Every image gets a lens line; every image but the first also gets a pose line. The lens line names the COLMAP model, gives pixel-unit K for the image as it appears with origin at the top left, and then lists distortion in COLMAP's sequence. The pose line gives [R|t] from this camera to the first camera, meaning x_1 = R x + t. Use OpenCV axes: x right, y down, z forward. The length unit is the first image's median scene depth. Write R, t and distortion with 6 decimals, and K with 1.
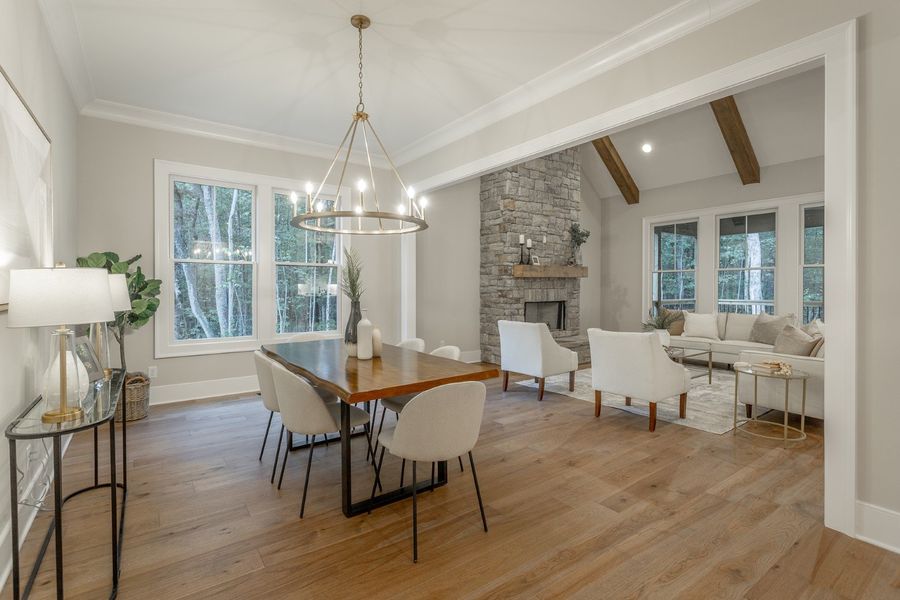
lens RADIAL K [[423.7, 0, 449.4], [0, 423.7, 289.6], [0, 0, 1]] dist [-0.000812, -0.000188]
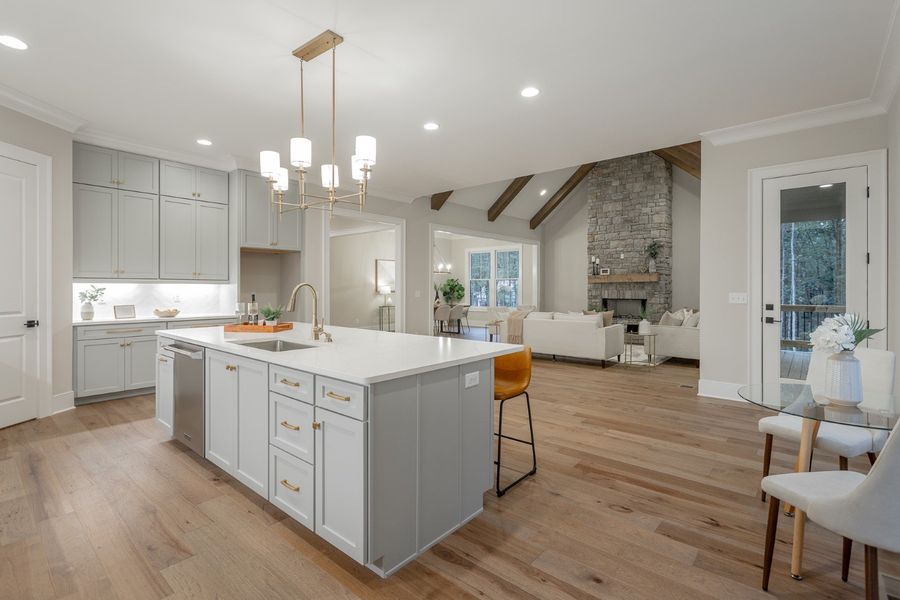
lens RADIAL K [[423.7, 0, 449.4], [0, 423.7, 289.6], [0, 0, 1]] dist [-0.000812, -0.000188]
pose [[0.237486, 0.004374, -0.971381, 1.449842], [-0.005047, 0.999982, 0.003269, -0.005449], [0.971378, 0.004127, 0.237504, 0.077406]]
